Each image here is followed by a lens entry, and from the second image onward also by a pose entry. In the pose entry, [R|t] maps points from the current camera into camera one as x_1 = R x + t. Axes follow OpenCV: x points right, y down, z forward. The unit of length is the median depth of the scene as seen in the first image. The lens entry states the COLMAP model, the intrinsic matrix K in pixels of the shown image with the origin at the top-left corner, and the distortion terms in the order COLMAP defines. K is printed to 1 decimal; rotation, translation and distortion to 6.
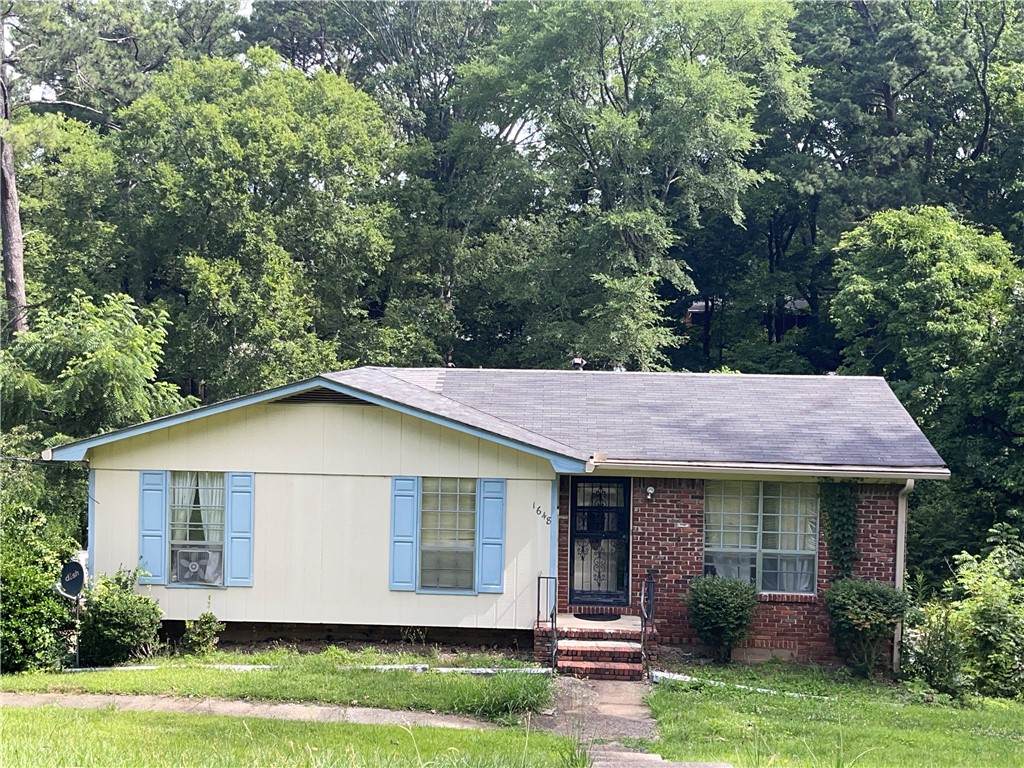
lens RADIAL K [[1297.3, 0, 515.3], [0, 1297.3, 383.1], [0, 0, 1]] dist [0.084126, 0.000000]
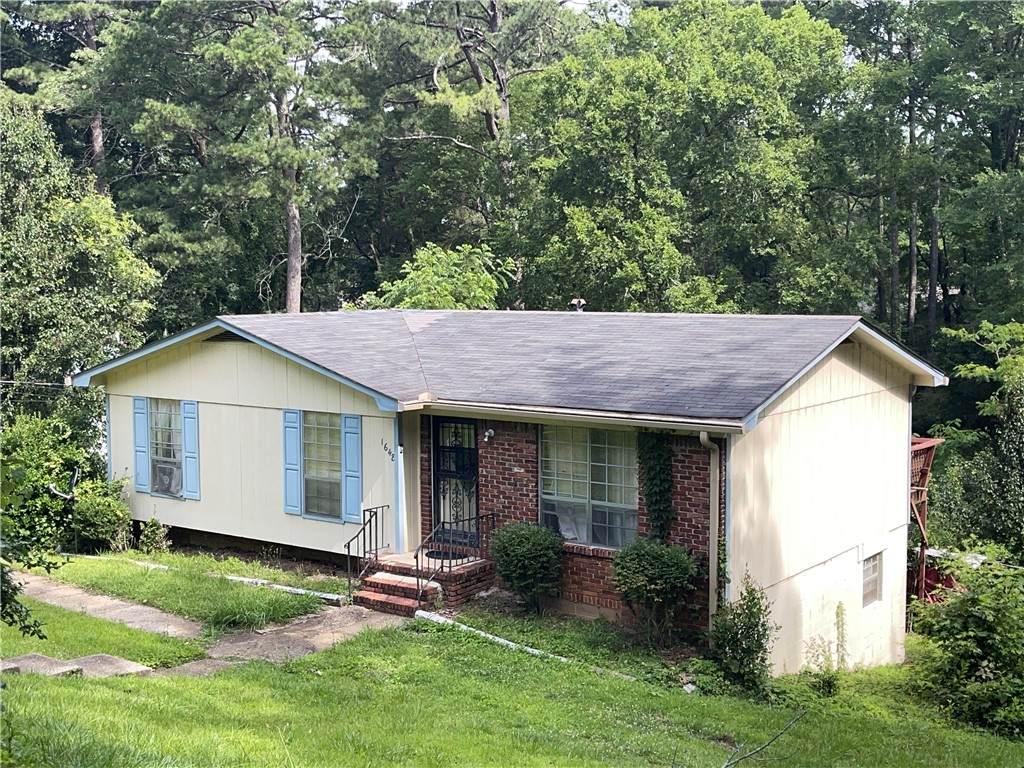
lens RADIAL K [[1297.3, 0, 510.0], [0, 1297.3, 385.6], [0, 0, 1]] dist [0.084126, 0.000000]
pose [[0.834969, 0.025225, -0.549718, 0.661012], [-0.000760, 0.999001, 0.044686, 0.003028], [0.550296, -0.036893, 0.834154, 0.192880]]
